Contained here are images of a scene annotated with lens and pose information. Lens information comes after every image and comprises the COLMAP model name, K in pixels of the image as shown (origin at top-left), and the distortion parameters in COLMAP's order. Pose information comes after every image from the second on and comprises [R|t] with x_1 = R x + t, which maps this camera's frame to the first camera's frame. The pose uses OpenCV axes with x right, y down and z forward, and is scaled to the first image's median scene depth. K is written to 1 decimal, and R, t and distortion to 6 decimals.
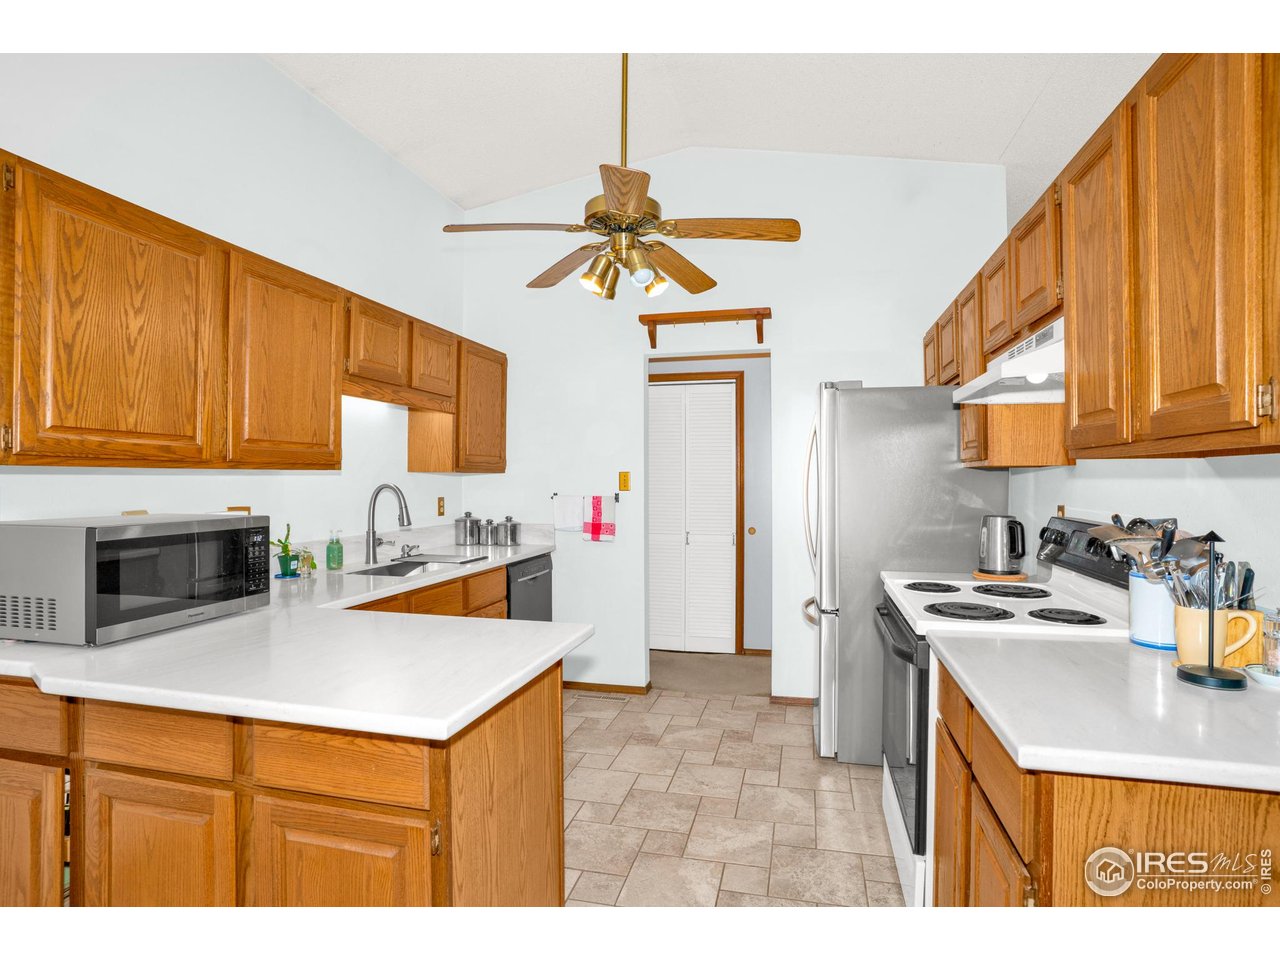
lens RADIAL K [[654.6, 0, 640.0], [0, 654.6, 480.0], [0, 0, 1]] dist [-0.095397, 0.050277]
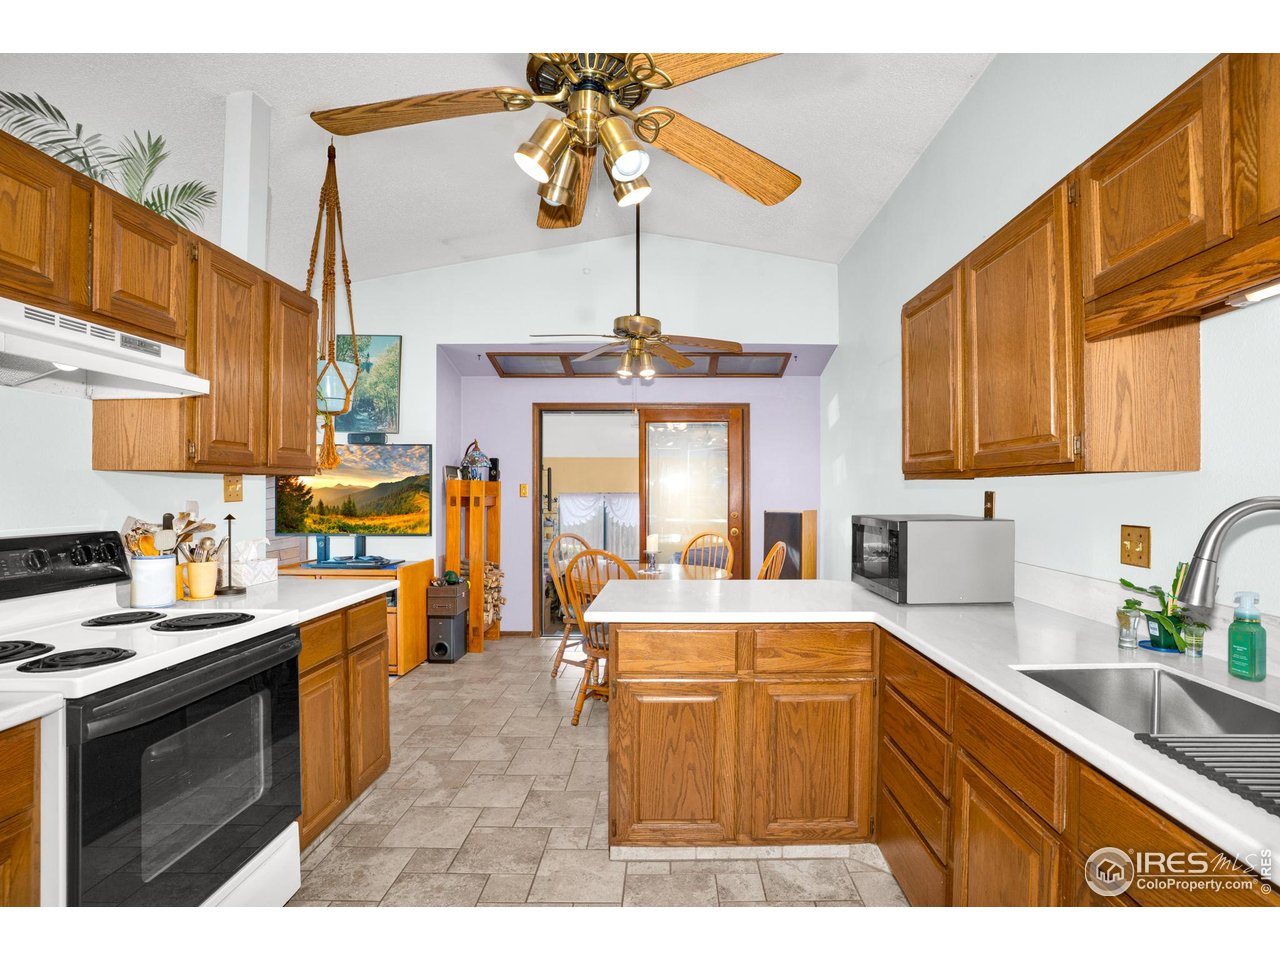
lens RADIAL K [[654.6, 0, 640.0], [0, 654.6, 480.0], [0, 0, 1]] dist [-0.095397, 0.050277]
pose [[-0.979409, -0.011109, -0.201582, 0.044294], [-0.008934, 0.999892, -0.011695, 0.002180], [0.201690, -0.009653, -0.979402, 1.346644]]
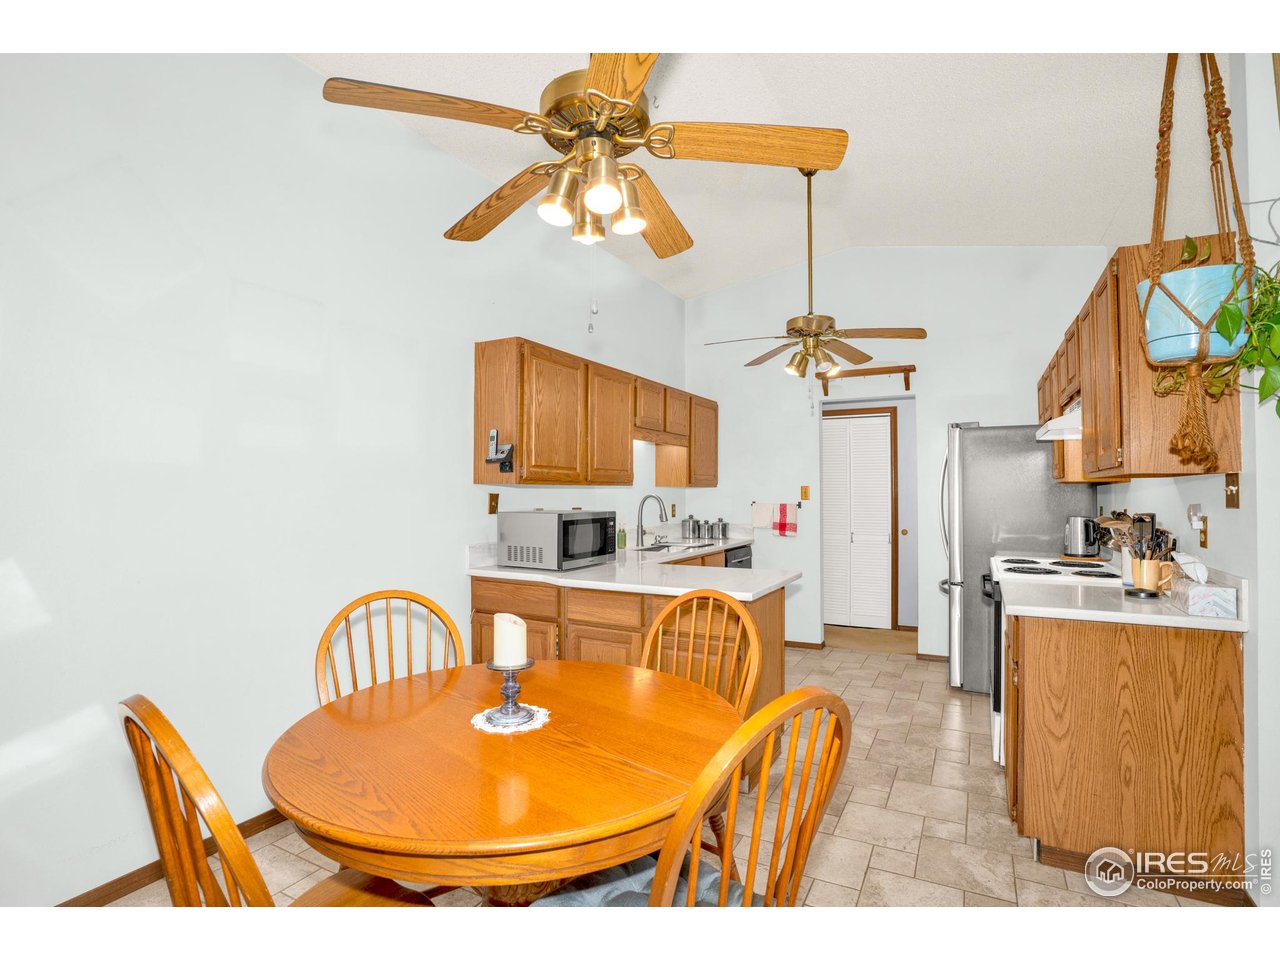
lens RADIAL K [[665.0, 0, 640.0], [0, 665.0, 480.0], [0, 0, 1]] dist [-0.078132, 0.039148]
pose [[0.973100, -0.004659, -0.230337, -0.052785], [-0.000030, 0.999793, -0.020350, 0.003853], [0.230384, 0.019809, 0.972898, -0.564416]]
